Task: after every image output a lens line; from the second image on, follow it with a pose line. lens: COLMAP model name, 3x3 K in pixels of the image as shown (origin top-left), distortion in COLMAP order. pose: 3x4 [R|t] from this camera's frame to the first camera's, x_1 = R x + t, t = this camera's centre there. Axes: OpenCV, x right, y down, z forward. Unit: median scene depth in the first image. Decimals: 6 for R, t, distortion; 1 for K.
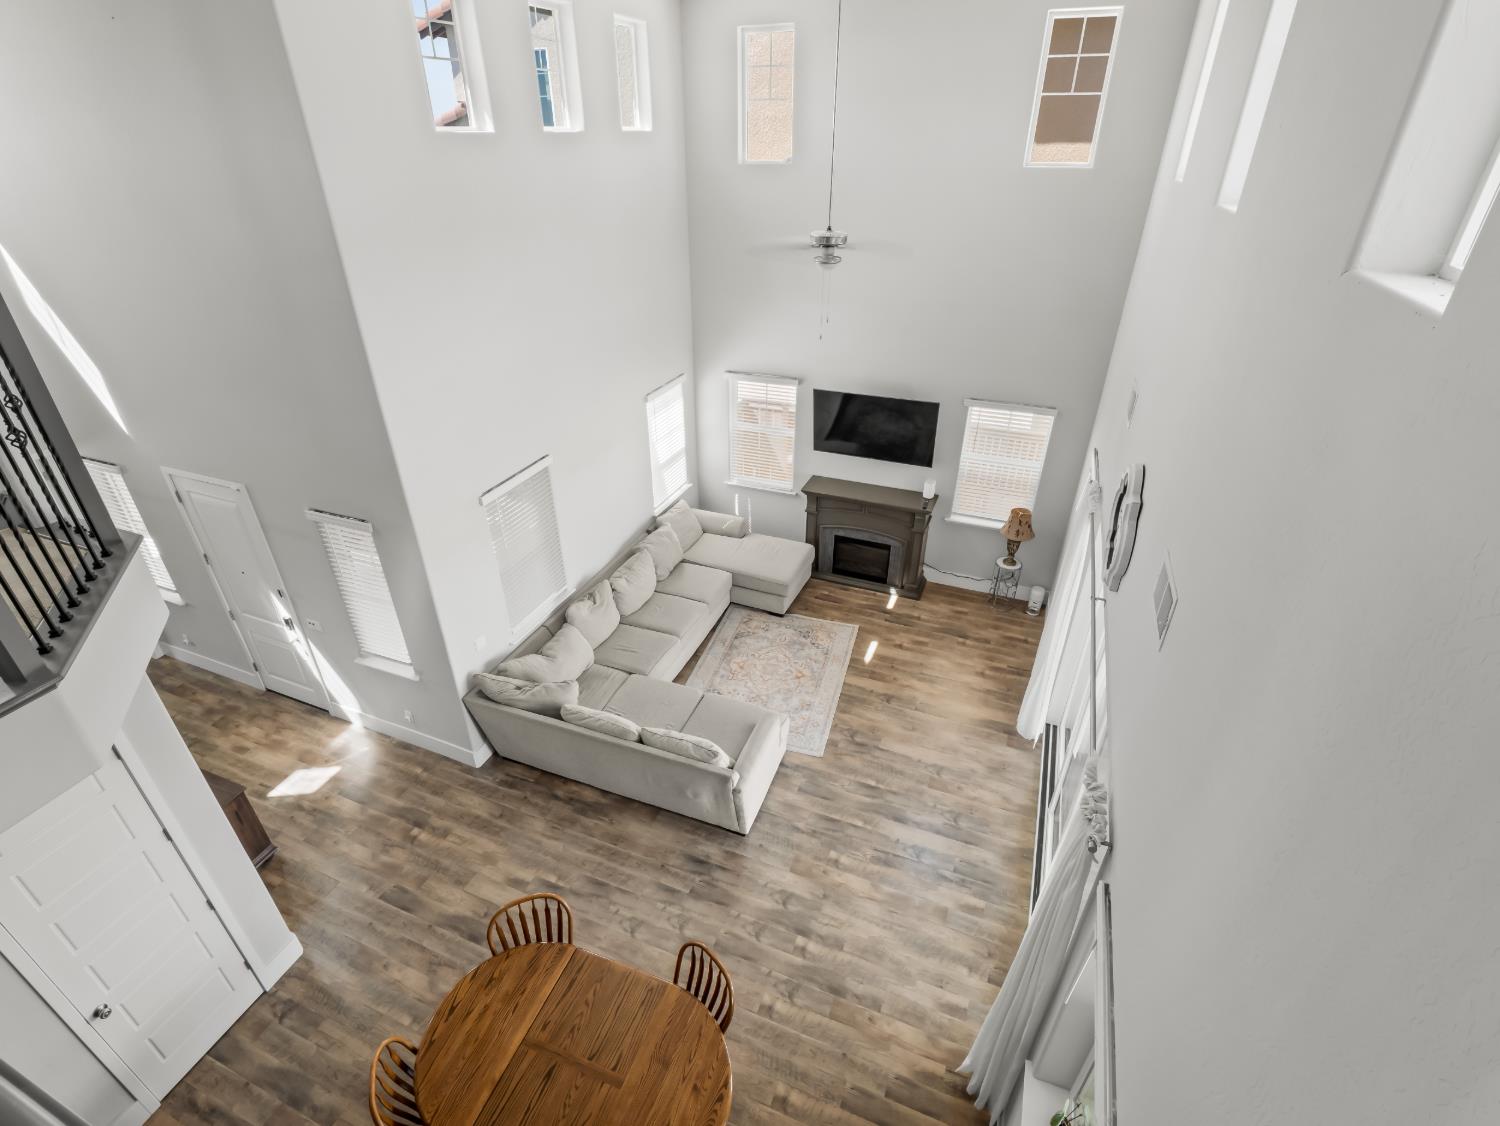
lens RADIAL K [[725.2, 0, 744.4], [0, 725.2, 565.7], [0, 0, 1]] dist [-0.011107, -0.002390]
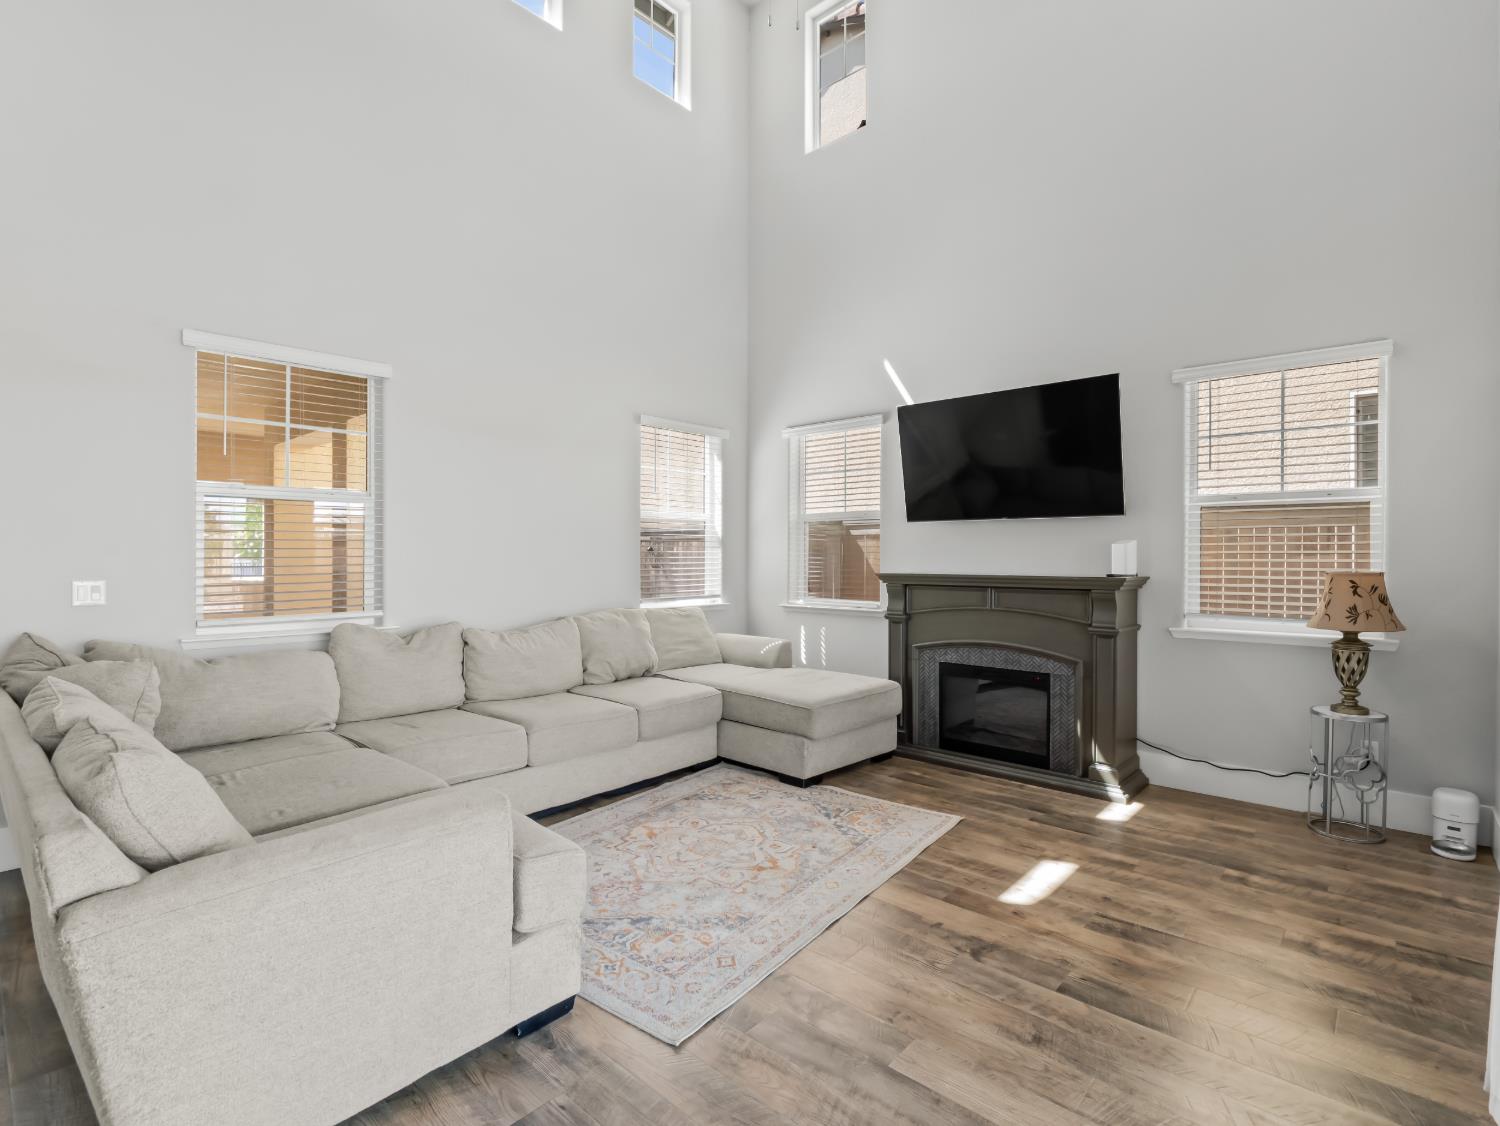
lens RADIAL K [[725.2, 0, 749.9], [0, 725.2, 559.9], [0, 0, 1]] dist [-0.011107, -0.002390]
pose [[0.941175, 0.007805, -0.337828, 0.185119], [-0.179761, 0.858104, -0.480981, 0.184019], [0.286137, 0.513416, 0.809030, 0.536572]]
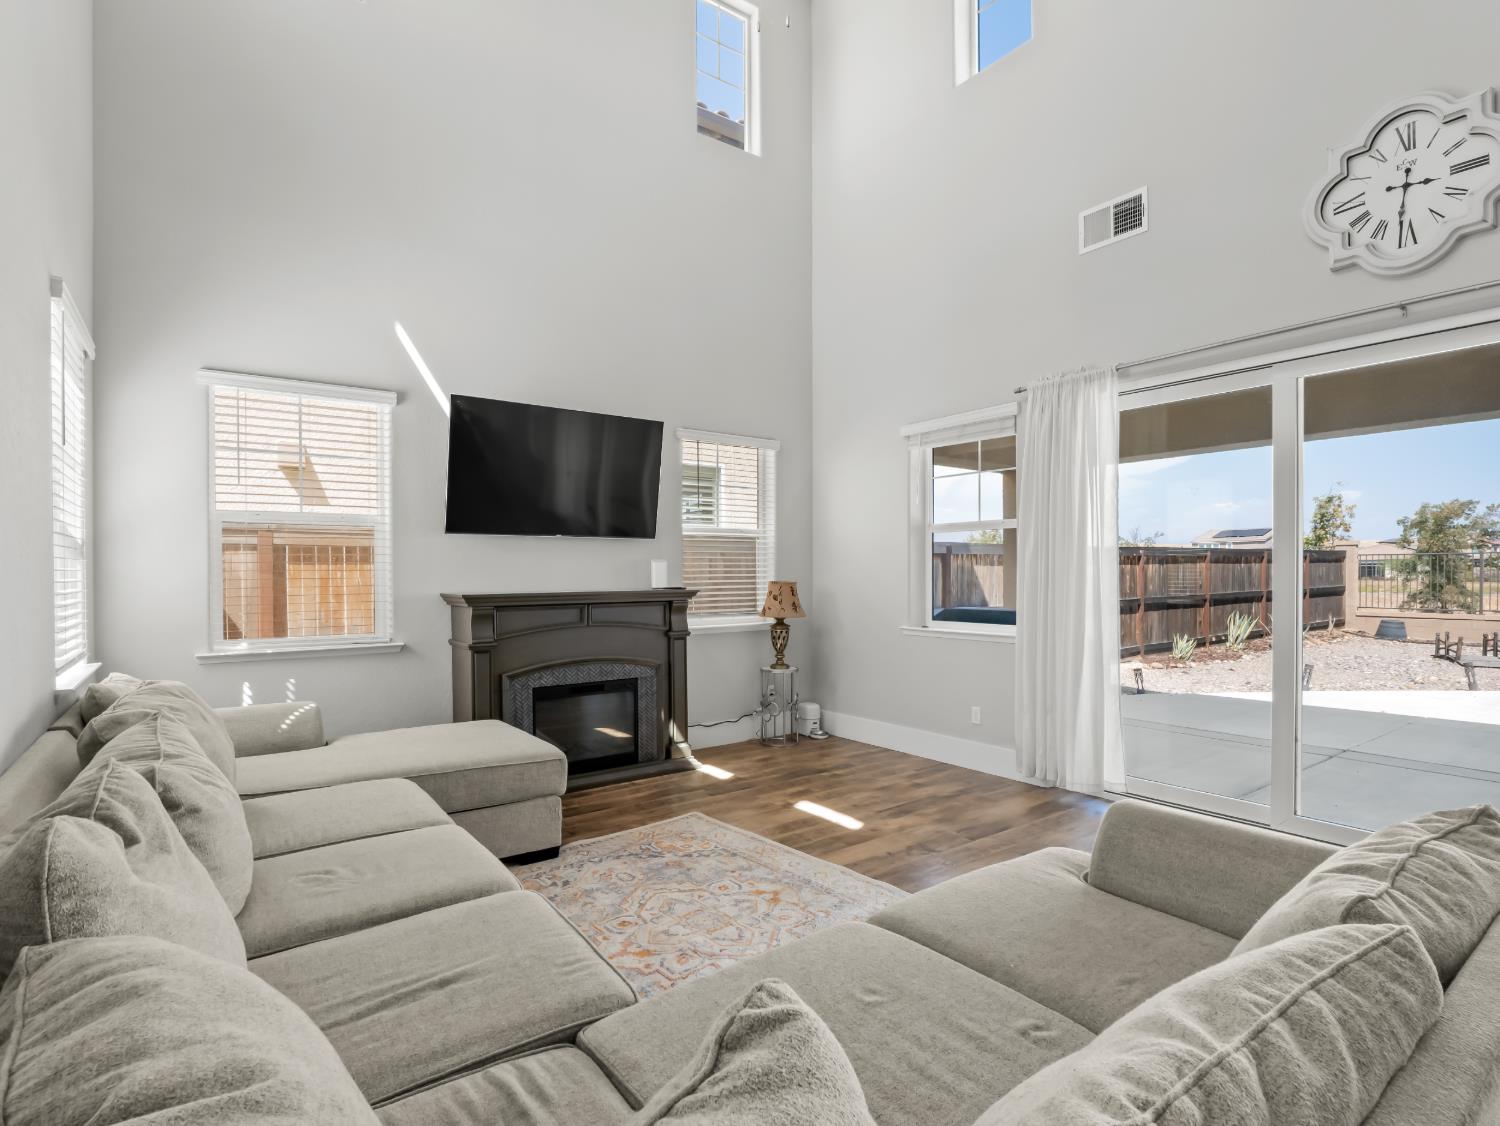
lens RADIAL K [[750.4, 0, 737.3], [0, 750.4, 584.1], [0, 0, 1]] dist [-0.020084, -0.000179]
pose [[0.531347, -0.010783, 0.847086, -0.244650], [0.440694, 0.857490, -0.265517, 0.098168], [-0.723505, 0.514387, 0.460377, 0.683352]]
